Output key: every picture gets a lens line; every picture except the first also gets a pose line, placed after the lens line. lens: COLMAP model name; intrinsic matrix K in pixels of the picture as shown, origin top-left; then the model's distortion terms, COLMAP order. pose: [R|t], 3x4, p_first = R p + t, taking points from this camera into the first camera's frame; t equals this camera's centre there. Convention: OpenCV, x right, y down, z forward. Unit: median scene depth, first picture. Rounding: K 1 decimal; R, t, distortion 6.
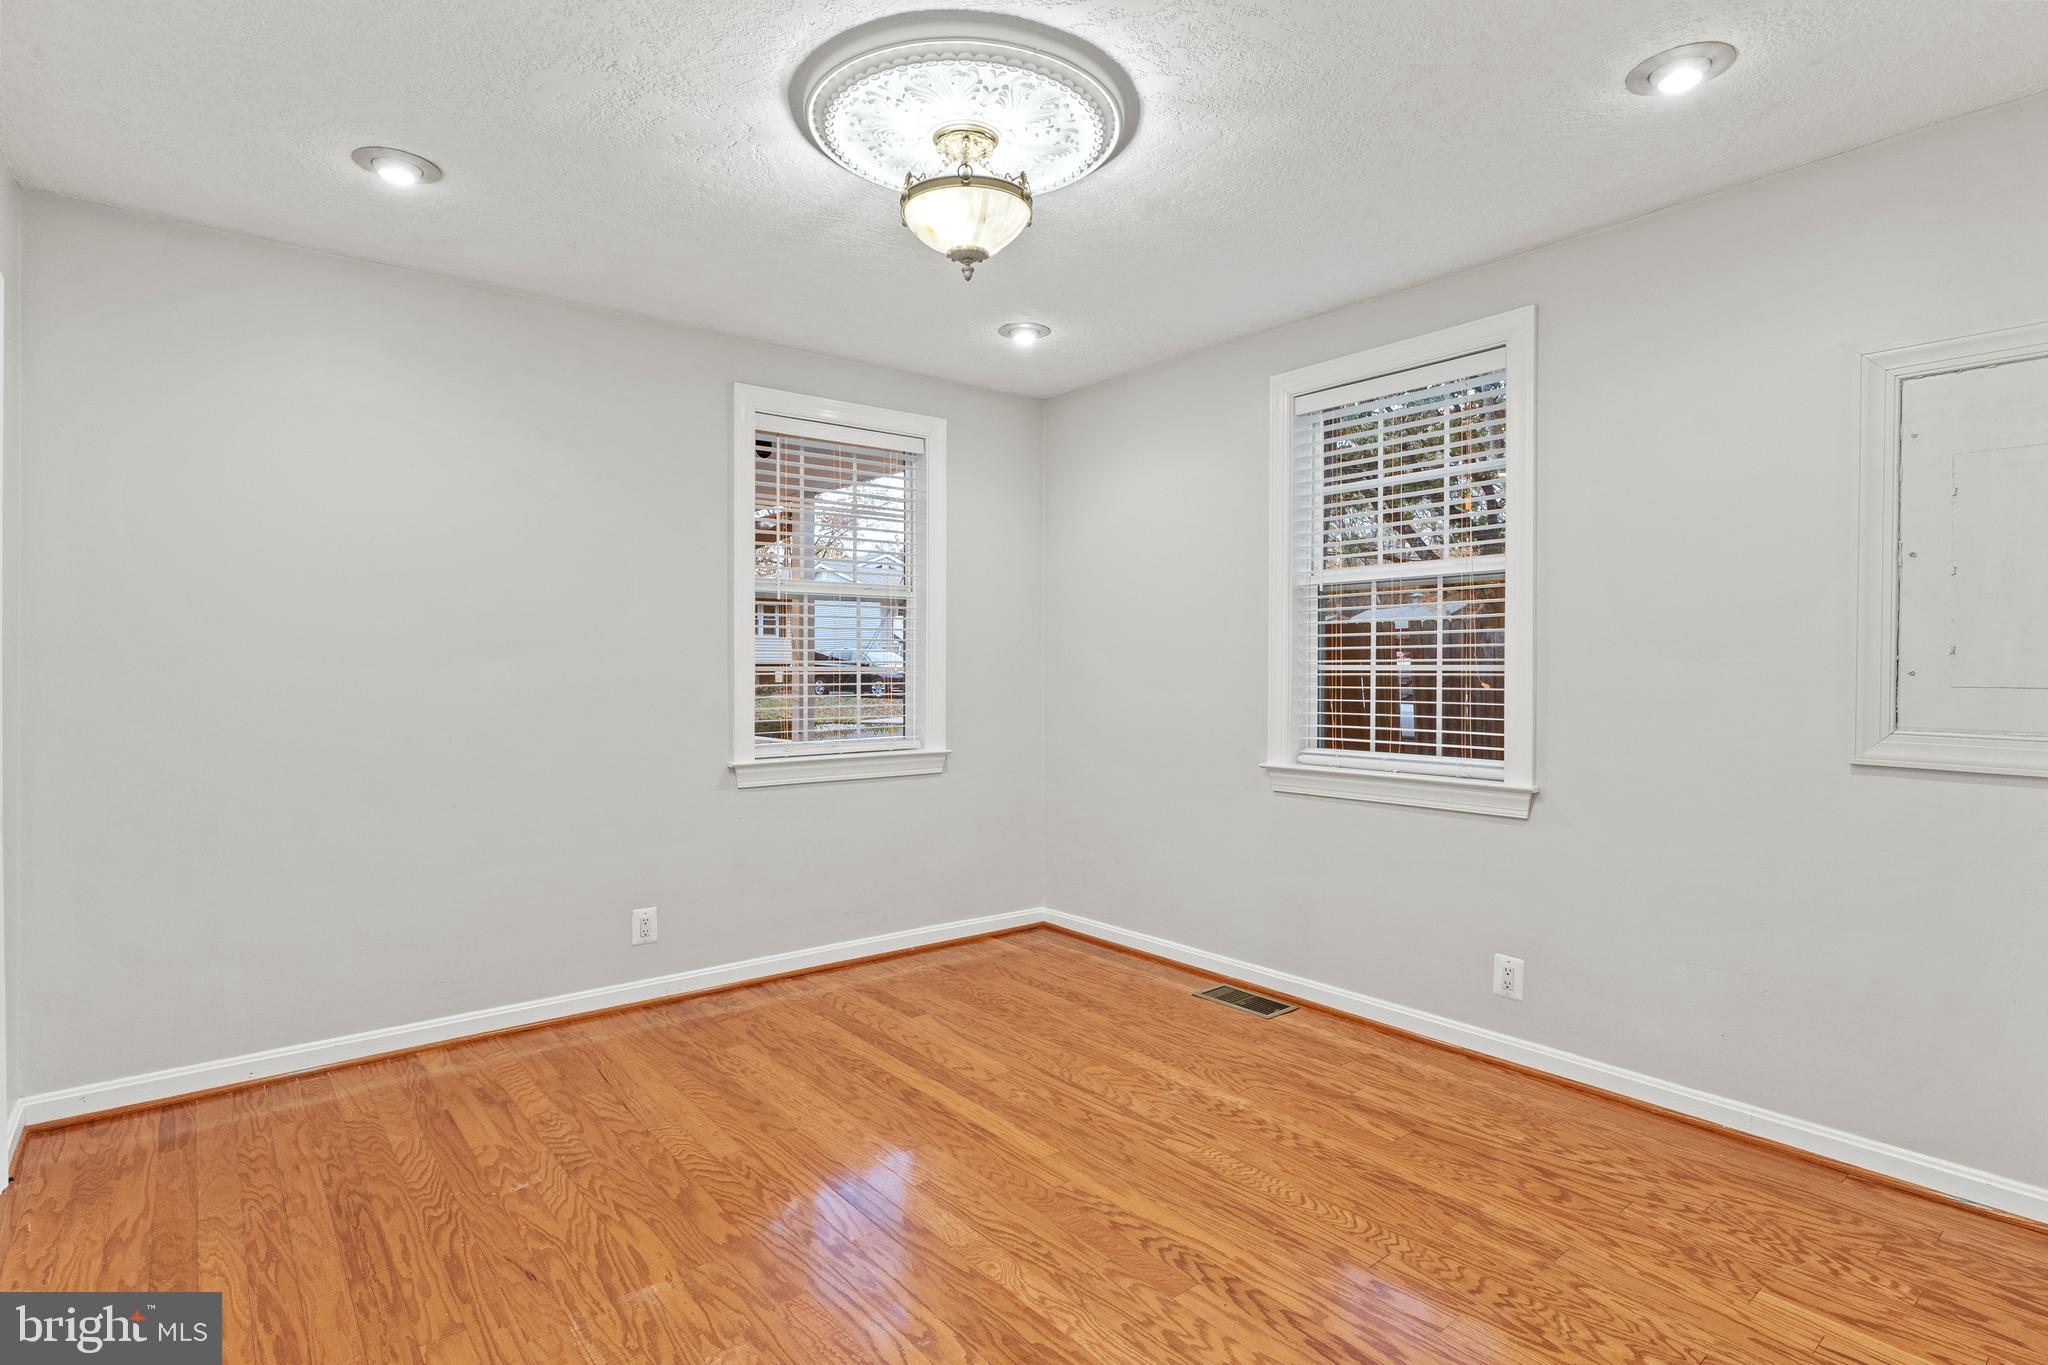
lens RADIAL K [[1039.2, 0, 1023.1], [0, 1039.2, 673.7], [0, 0, 1]] dist [0.004753, -0.000165]
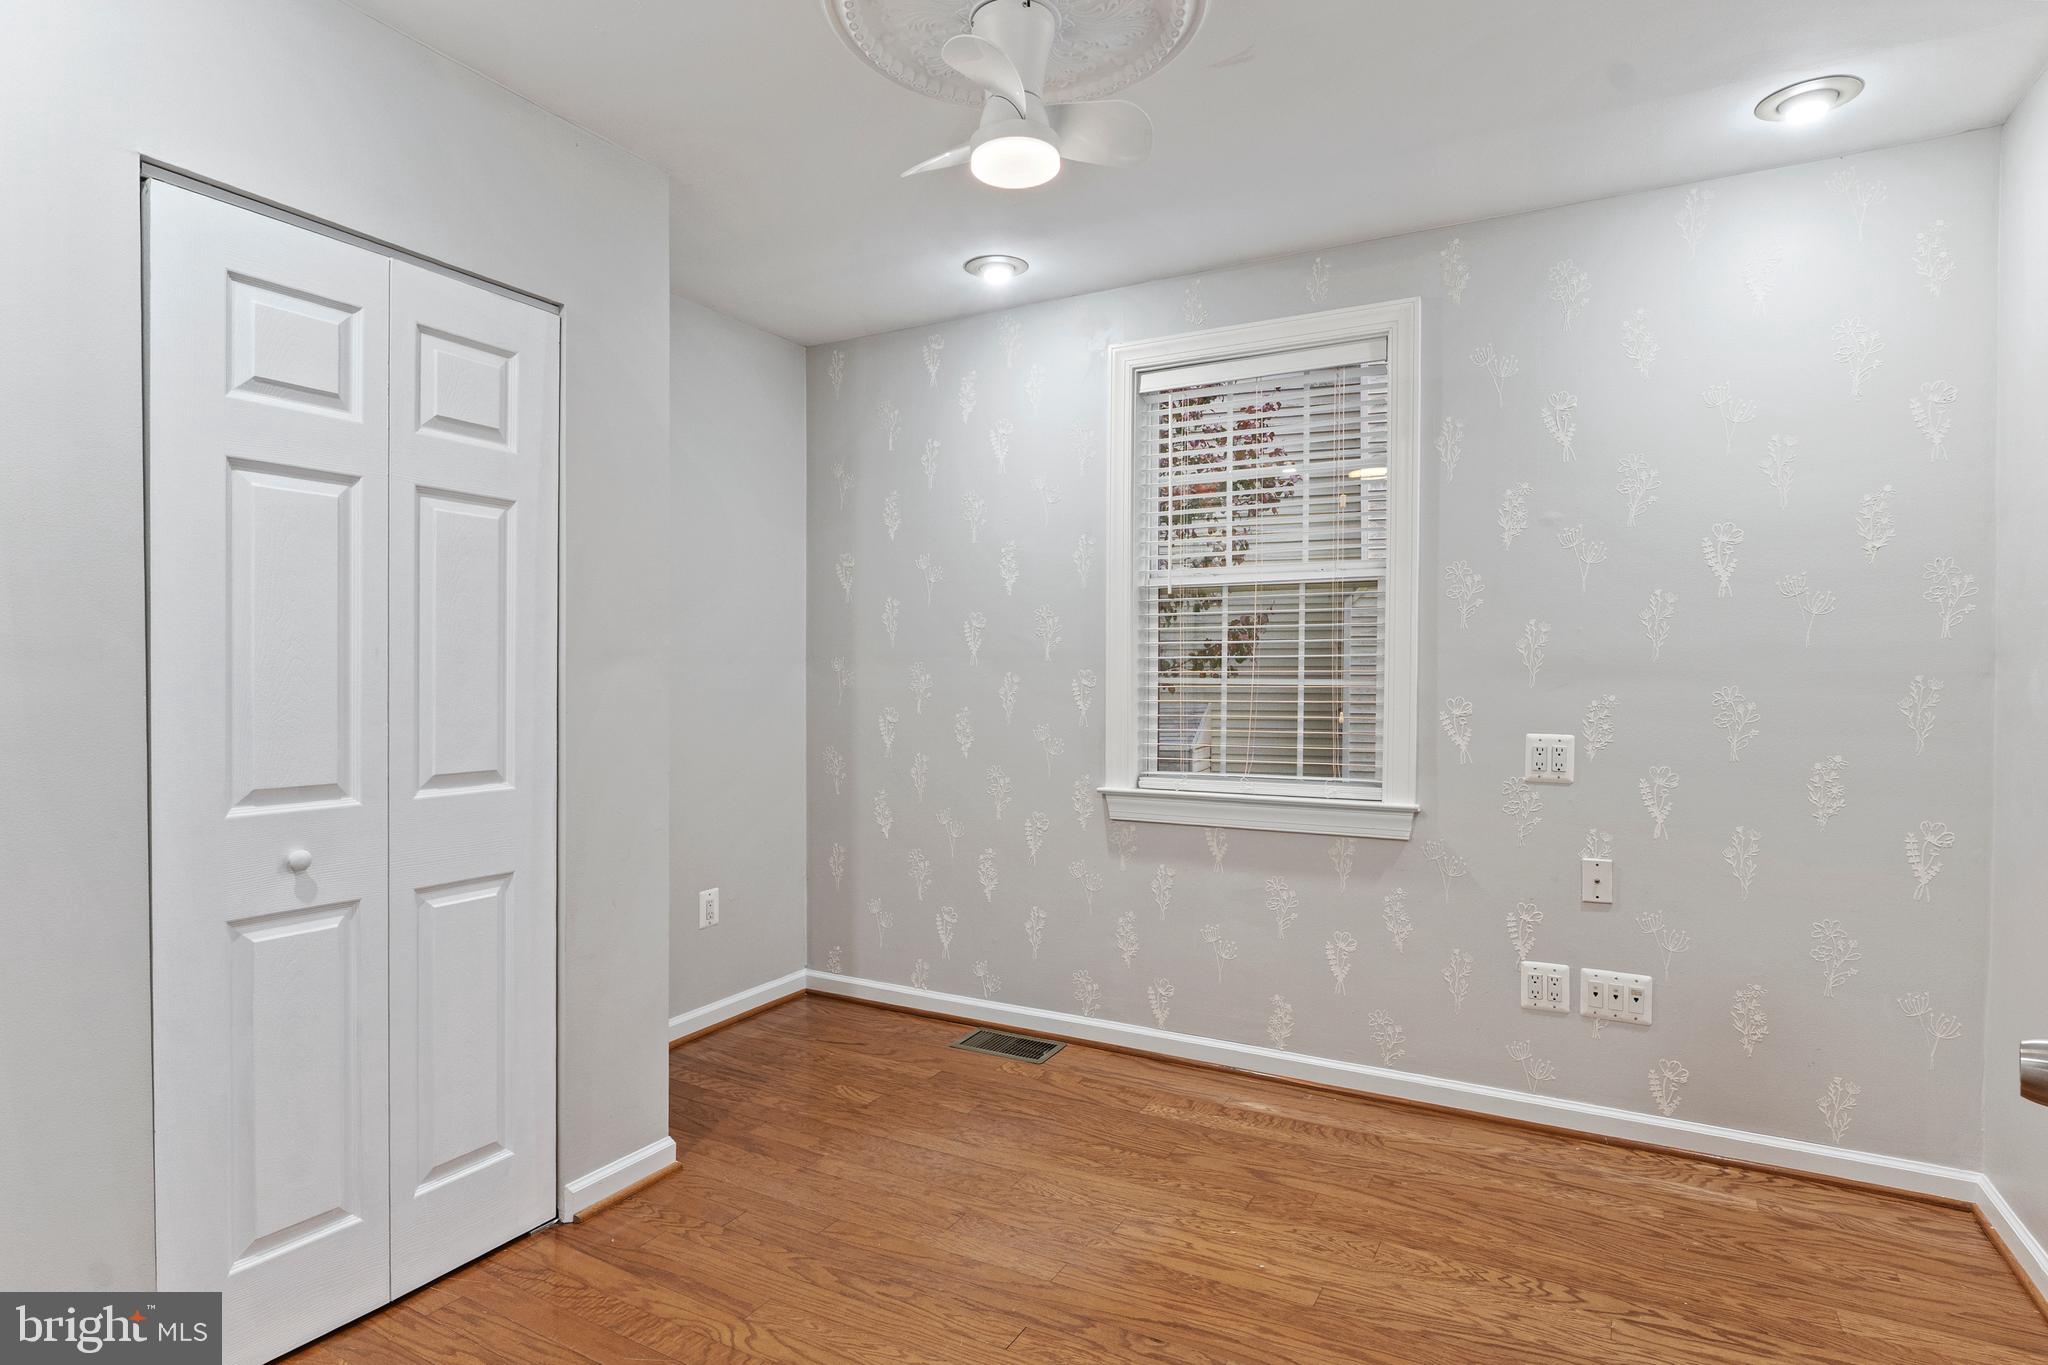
lens RADIAL K [[1039.2, 0, 1019.9], [0, 1039.2, 698.6], [0, 0, 1]] dist [0.004753, -0.000165]
pose [[0.917371, -0.003608, 0.398017, -0.189503], [-0.002494, 0.999887, 0.014811, -0.001919], [-0.398026, -0.014580, 0.917258, 0.233912]]
